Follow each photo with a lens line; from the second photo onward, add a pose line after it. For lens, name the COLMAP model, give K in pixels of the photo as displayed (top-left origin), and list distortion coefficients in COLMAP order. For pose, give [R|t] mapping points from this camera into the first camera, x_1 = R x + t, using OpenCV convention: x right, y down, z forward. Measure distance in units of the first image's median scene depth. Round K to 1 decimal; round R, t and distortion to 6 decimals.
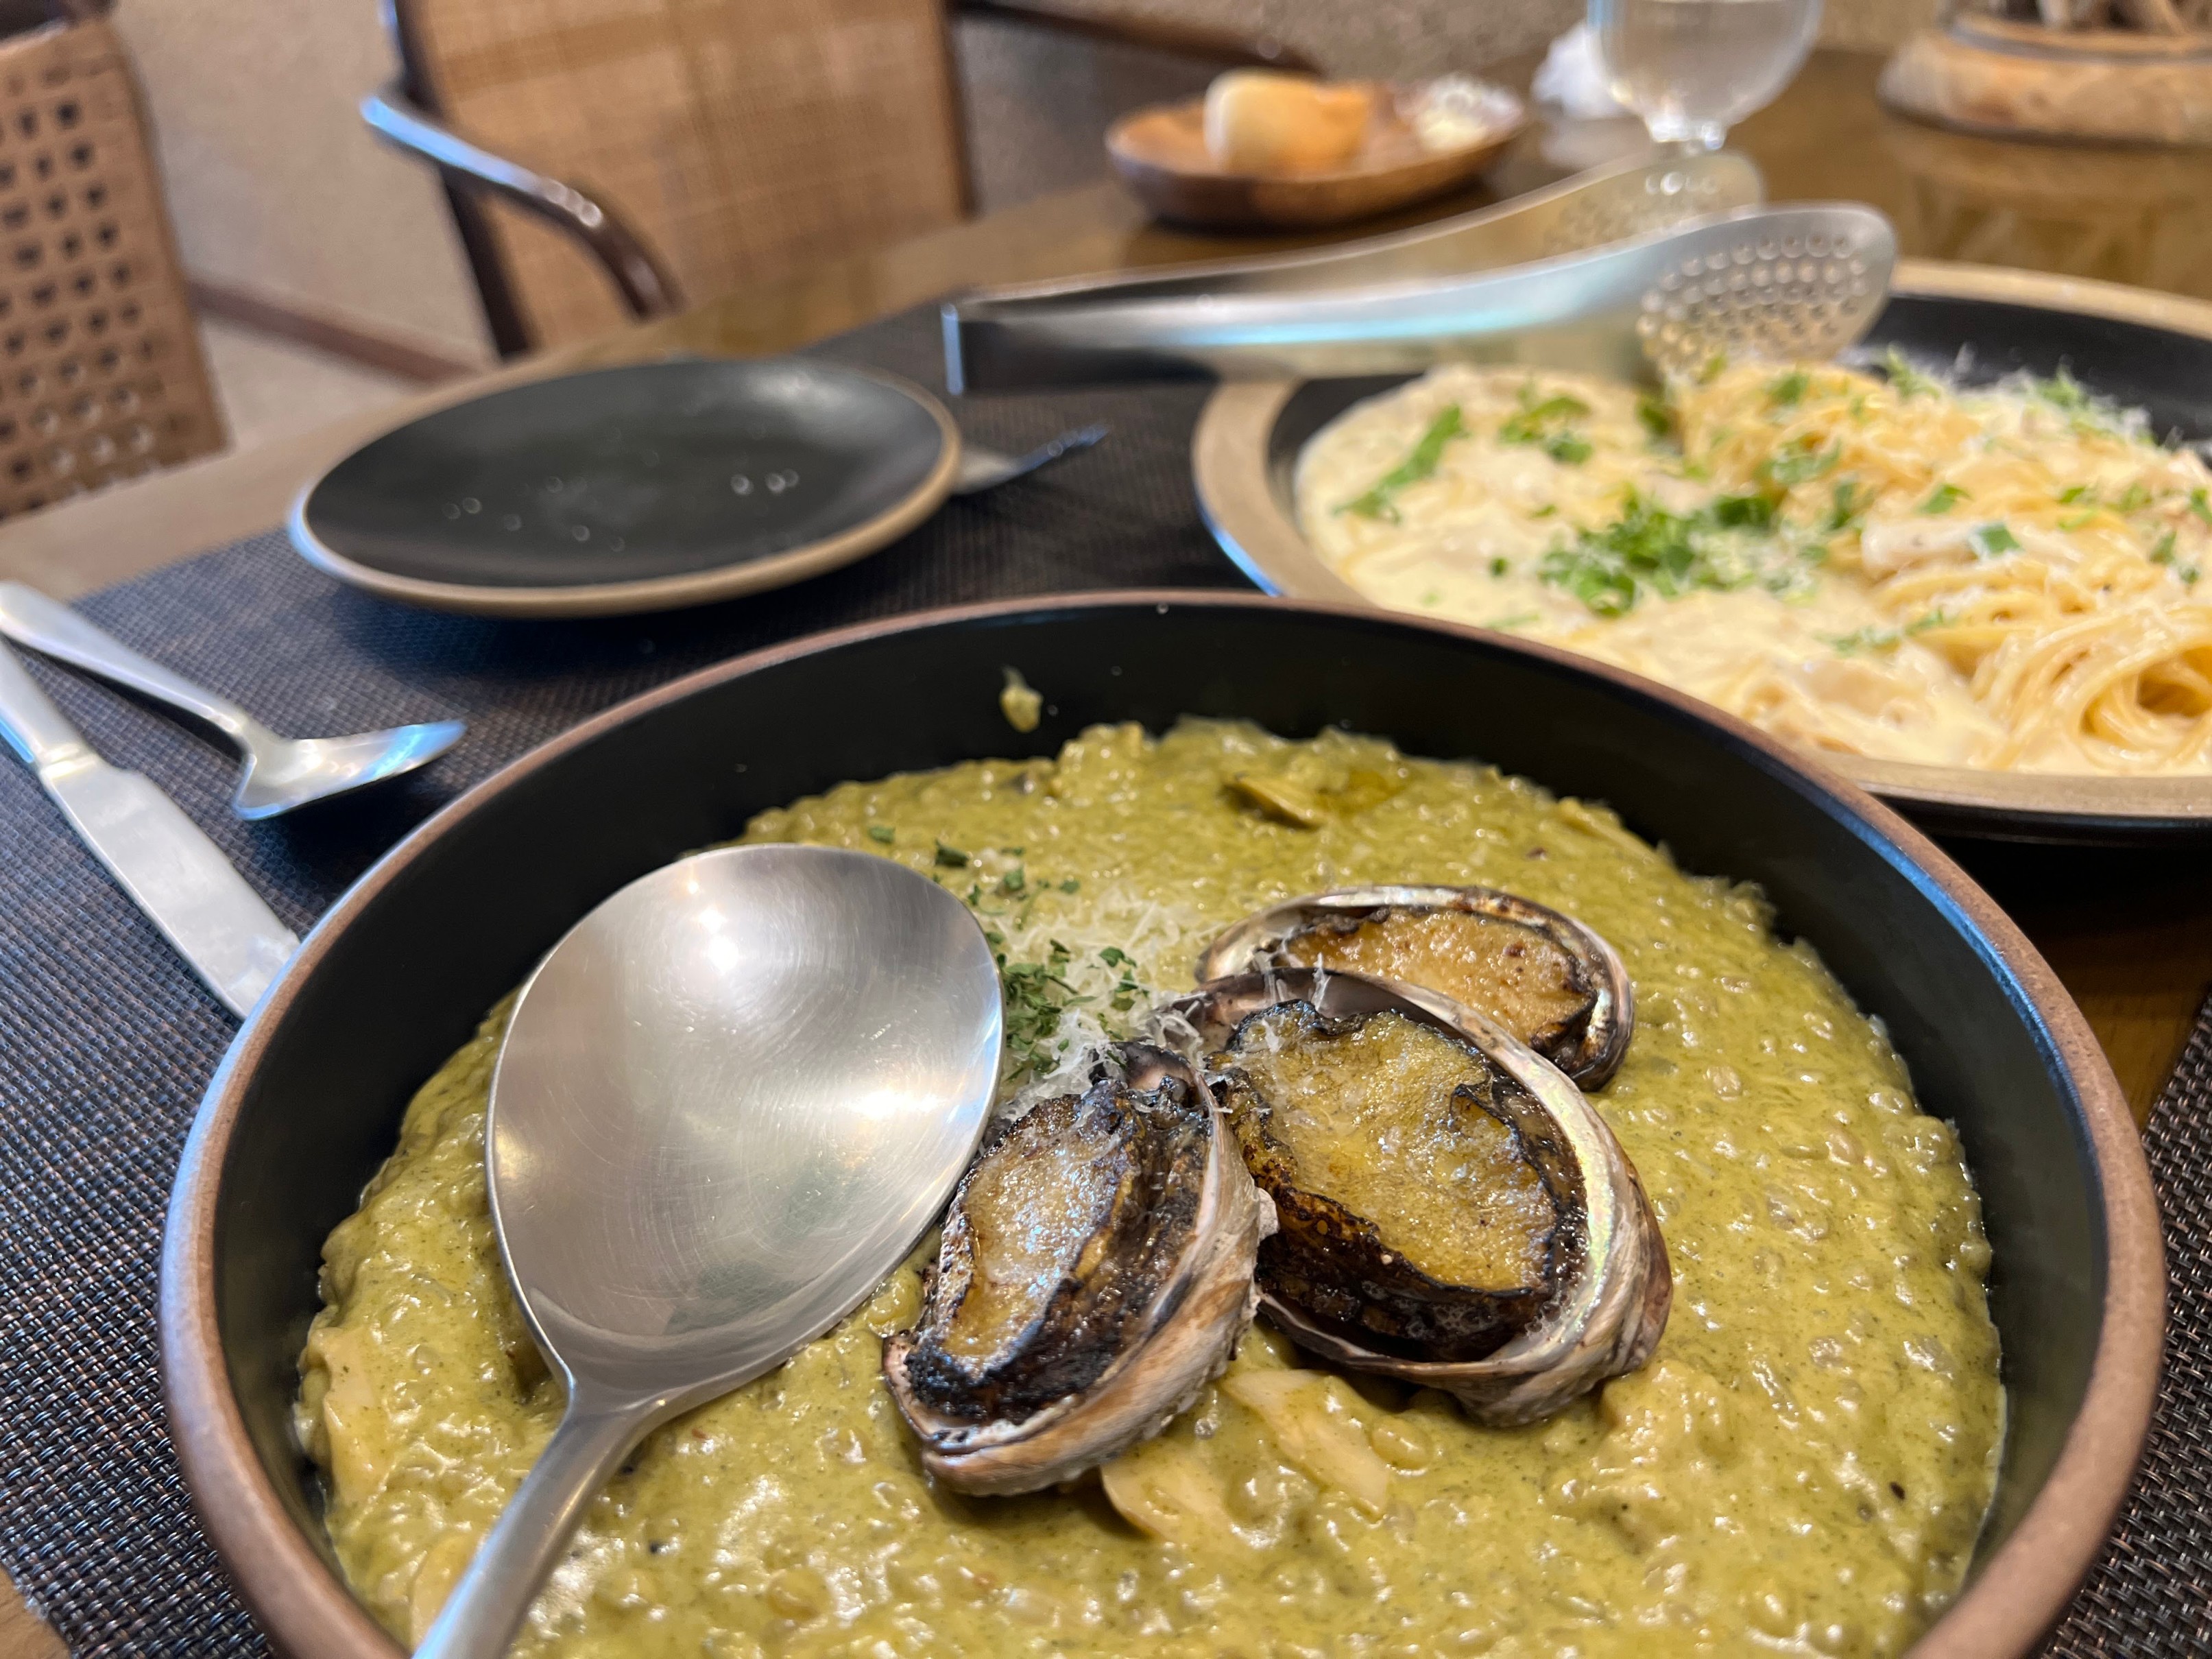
lens RADIAL K [[1635.1, 0, 1173.6], [0, 1635.1, 889.0], [0, 0, 1]] dist [0.028665, -0.038354]
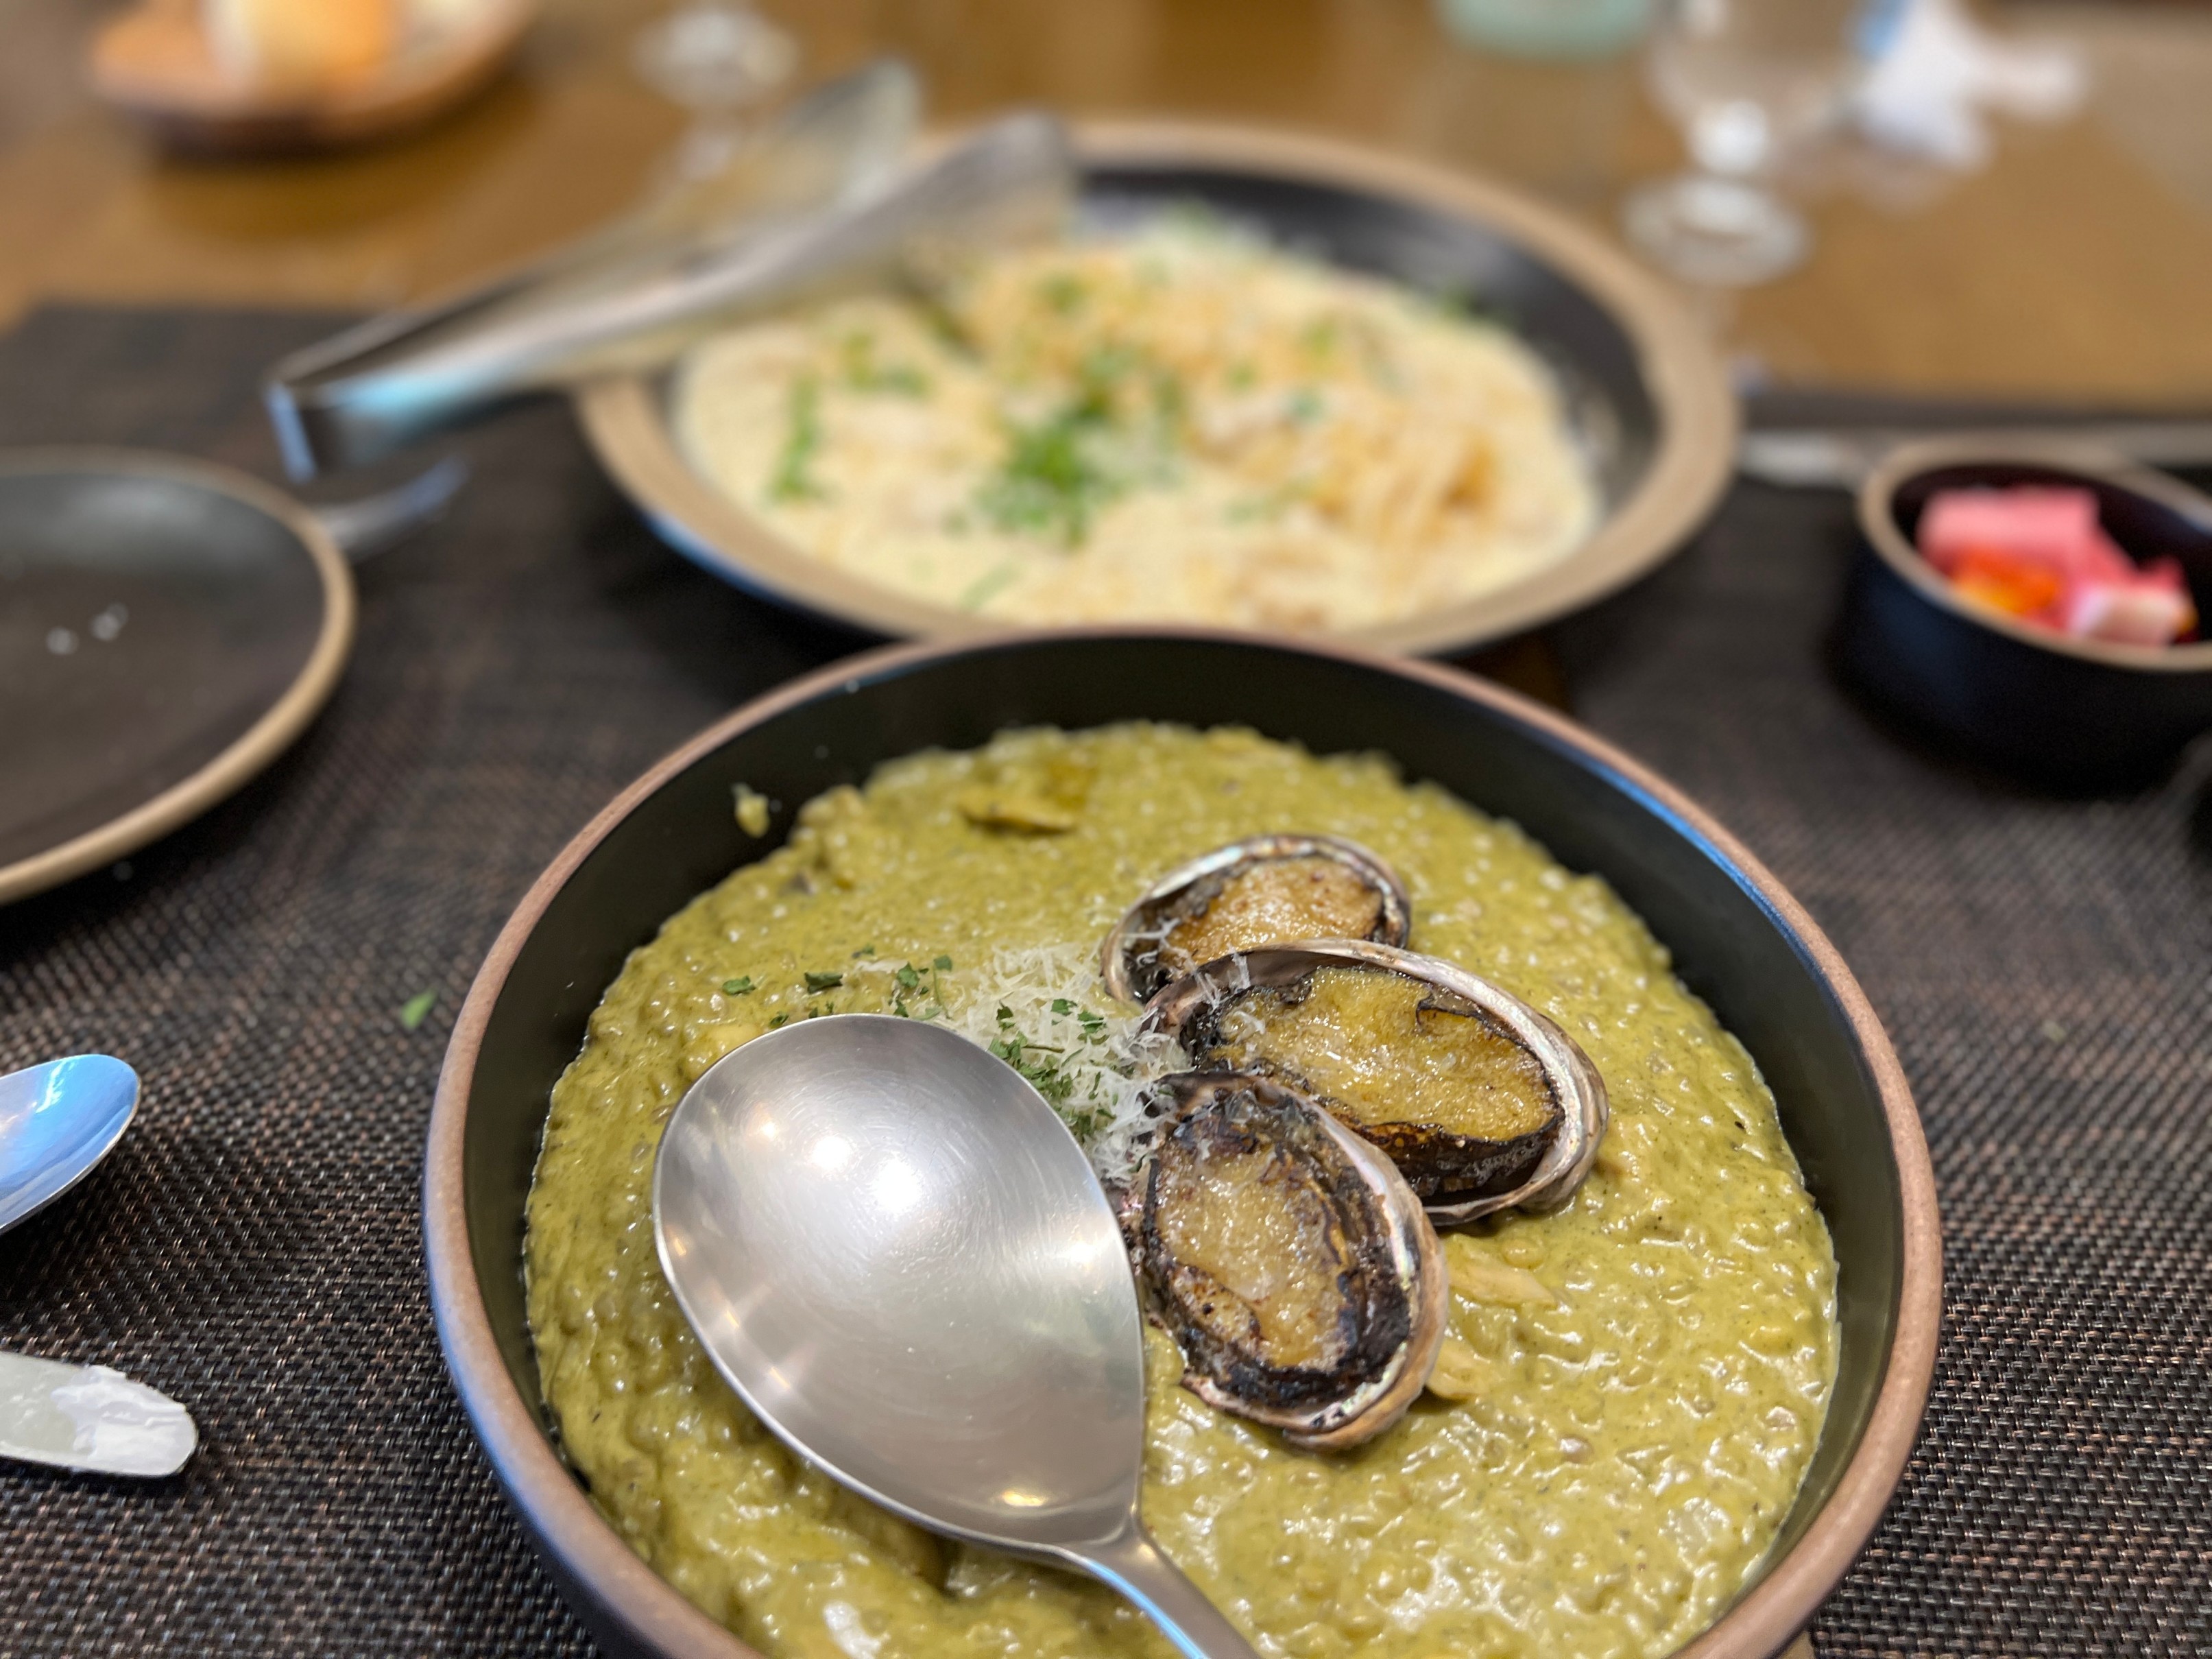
lens RADIAL K [[1635.1, 0, 1104.3], [0, 1635.1, 840.2], [0, 0, 1]] dist [0.028665, -0.038354]
pose [[0.790271, -0.372747, 0.486345, -0.619600], [0.303399, 0.927605, 0.217940, -0.367509], [-0.532372, -0.024675, 0.846151, -0.016837]]
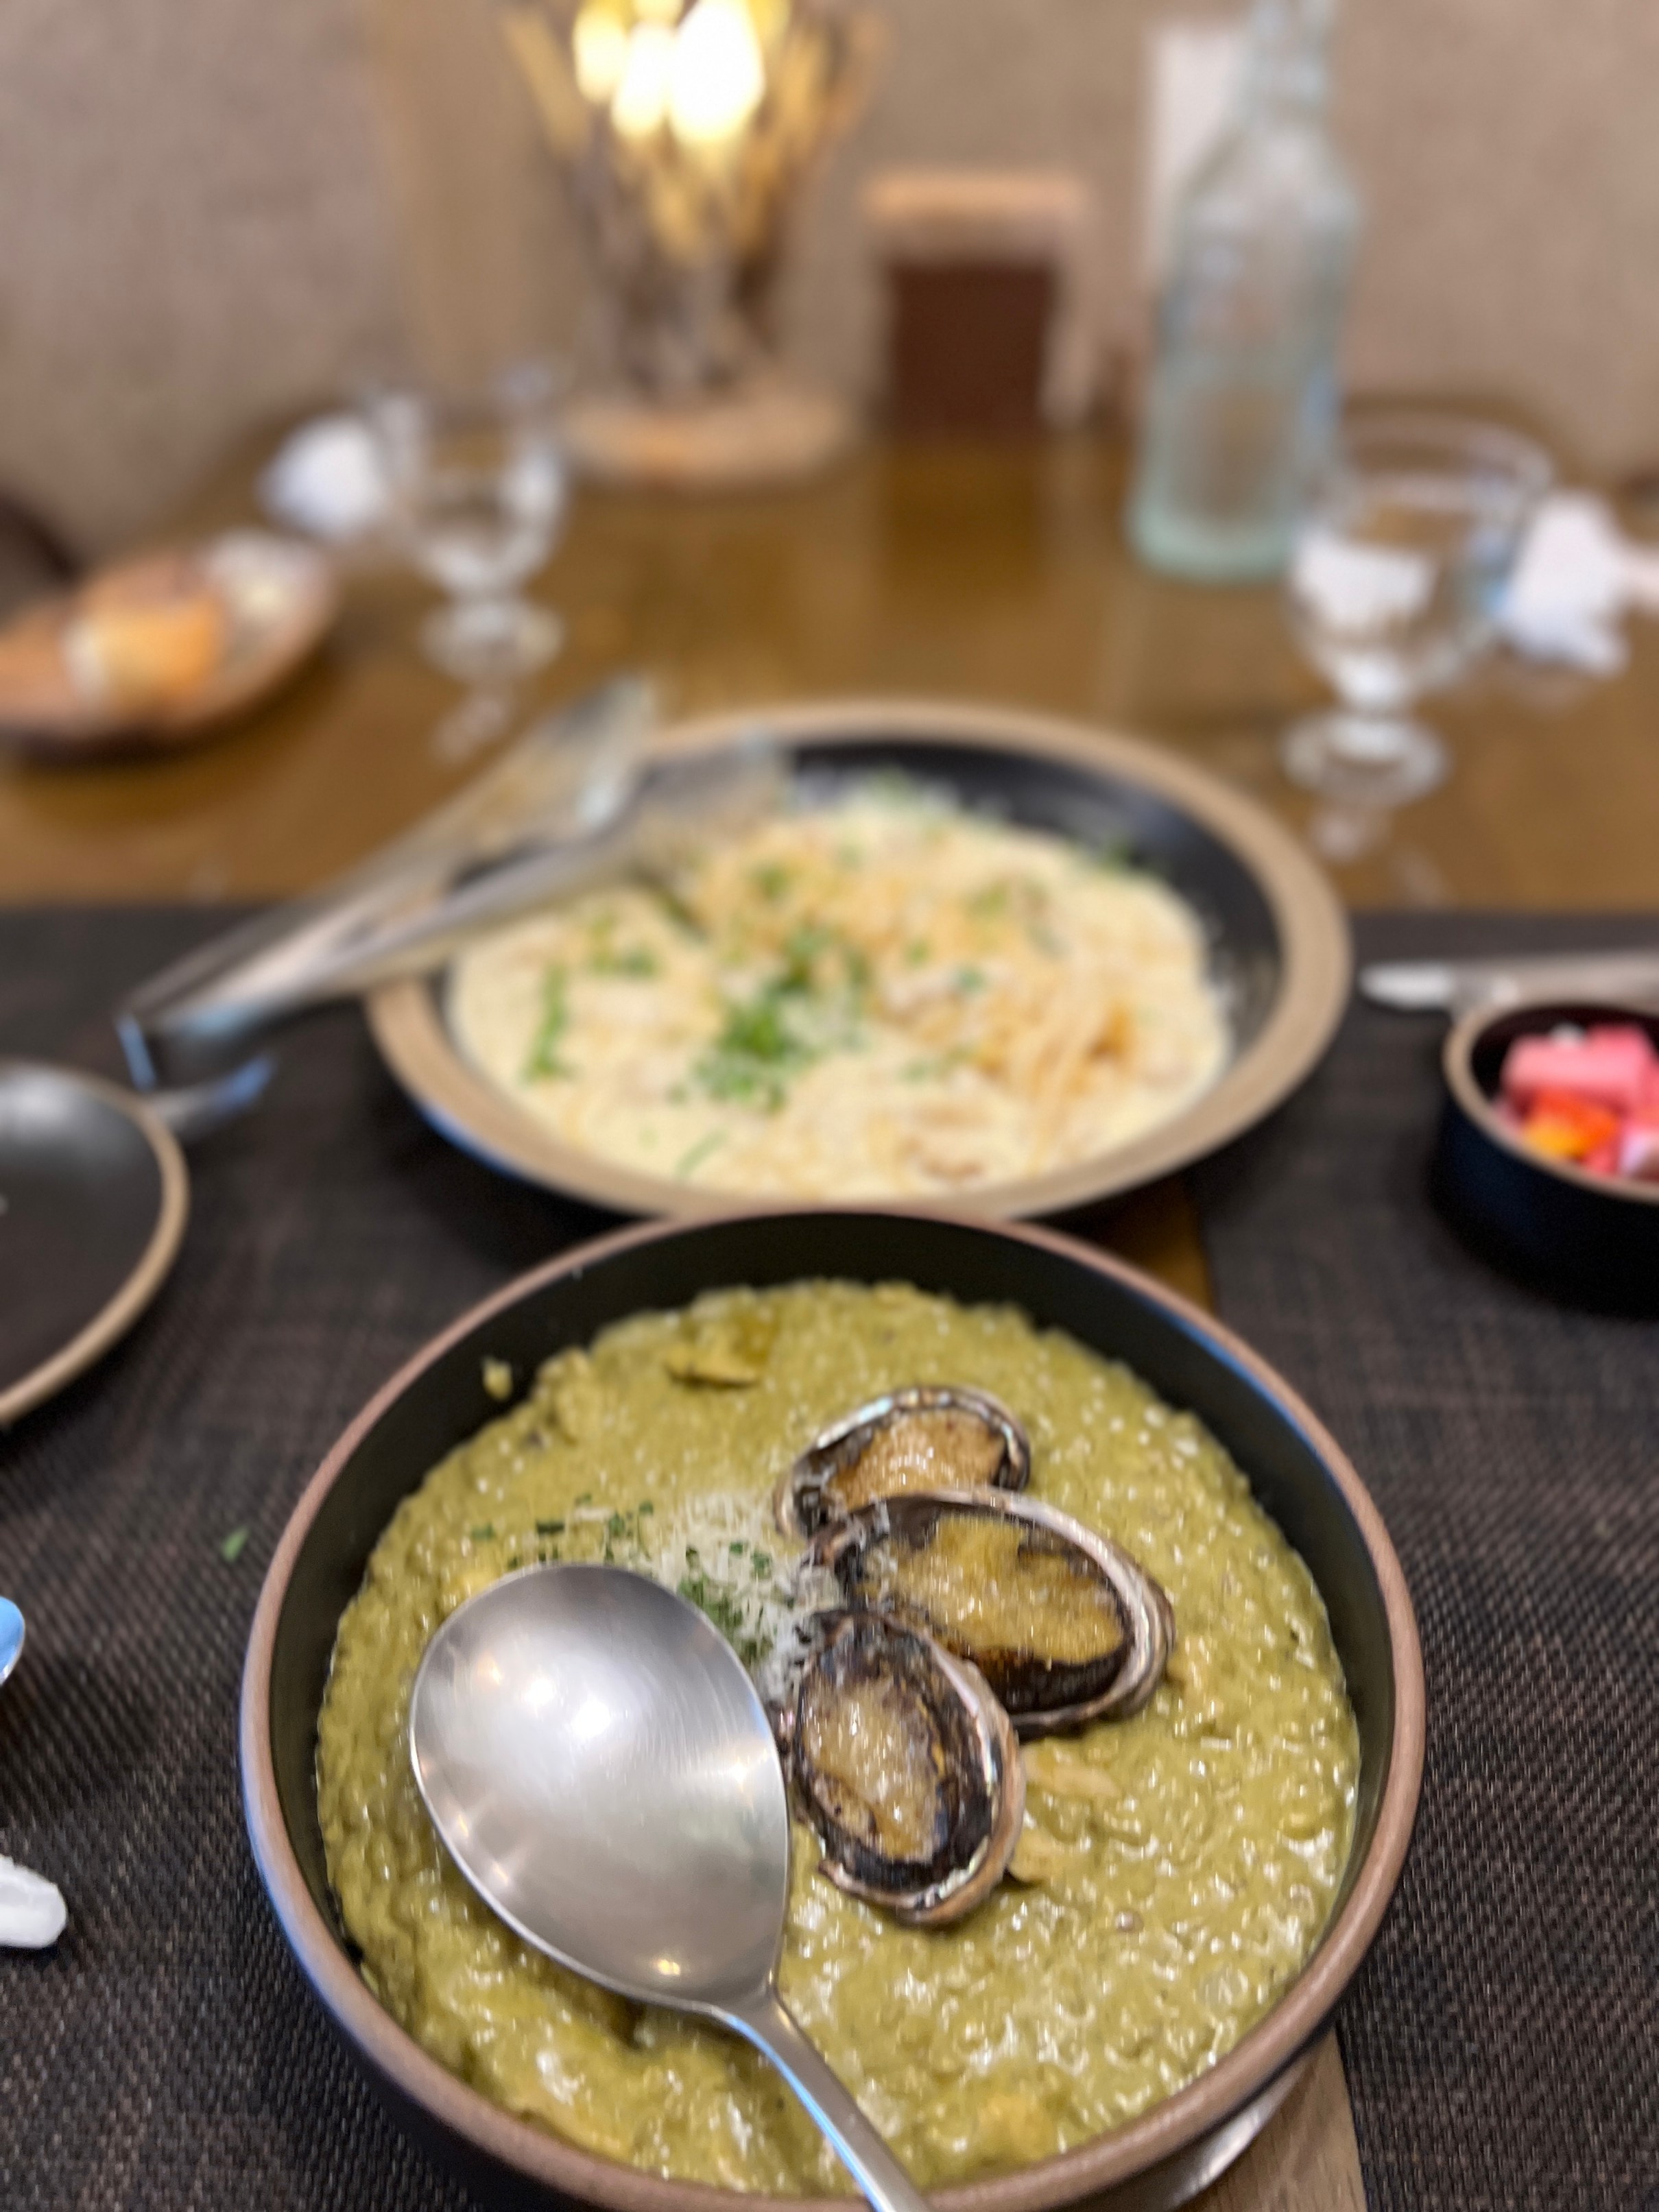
lens RADIAL K [[1635.1, 0, 810.5], [0, 1635.1, 1081.3], [0, 0, 1]] dist [0.028665, -0.038354]
pose [[0.807818, -0.355881, 0.469870, -0.605689], [0.341312, 0.932341, 0.119362, -0.582903], [-0.480558, 0.063949, 0.874628, -0.408706]]
